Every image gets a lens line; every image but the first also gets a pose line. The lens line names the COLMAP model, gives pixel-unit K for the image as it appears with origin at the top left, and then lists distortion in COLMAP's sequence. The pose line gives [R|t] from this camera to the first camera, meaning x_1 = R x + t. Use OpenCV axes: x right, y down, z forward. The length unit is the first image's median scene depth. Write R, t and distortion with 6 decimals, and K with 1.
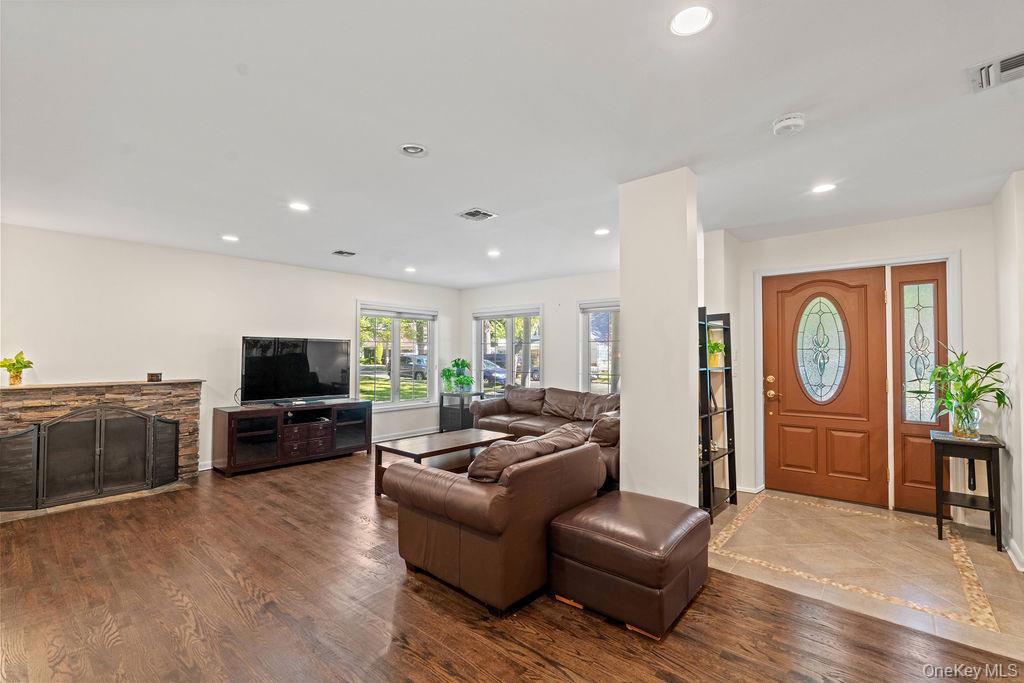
lens RADIAL K [[448.5, 0, 509.9], [0, 448.5, 342.3], [0, 0, 1]] dist [0.000713, -0.001582]
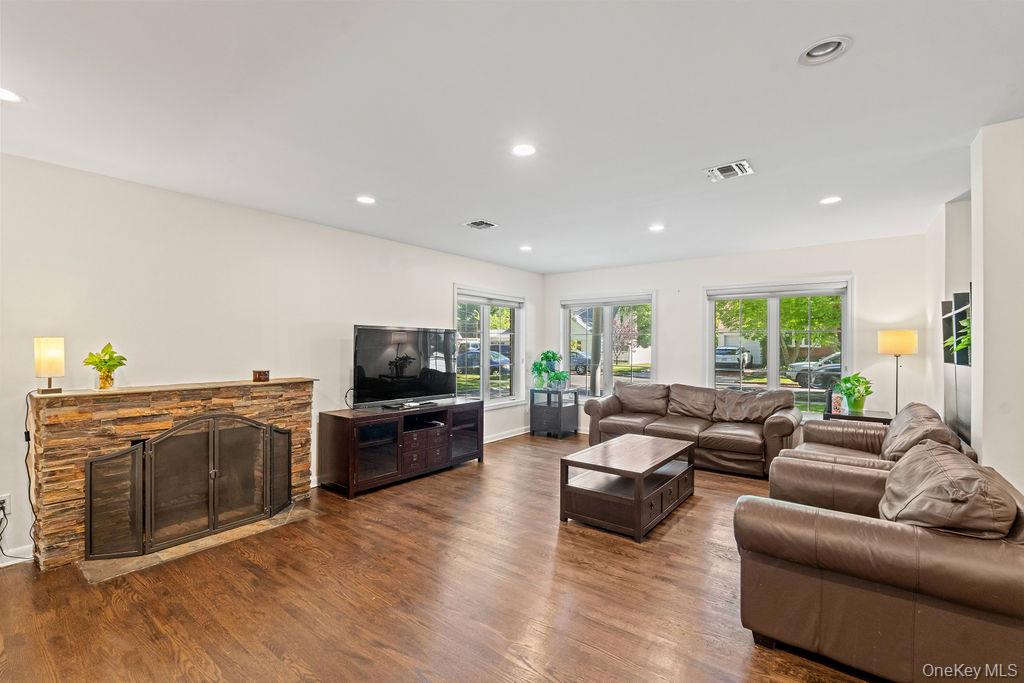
lens RADIAL K [[447.5, 0, 514.4], [0, 447.5, 344.6], [0, 0, 1]] dist [-0.009392, 0.001736]
pose [[0.998108, 0.000630, 0.061484, -0.389211], [-0.002138, 0.999699, 0.024454, 0.002357], [-0.061450, -0.024539, 0.997808, 0.185075]]
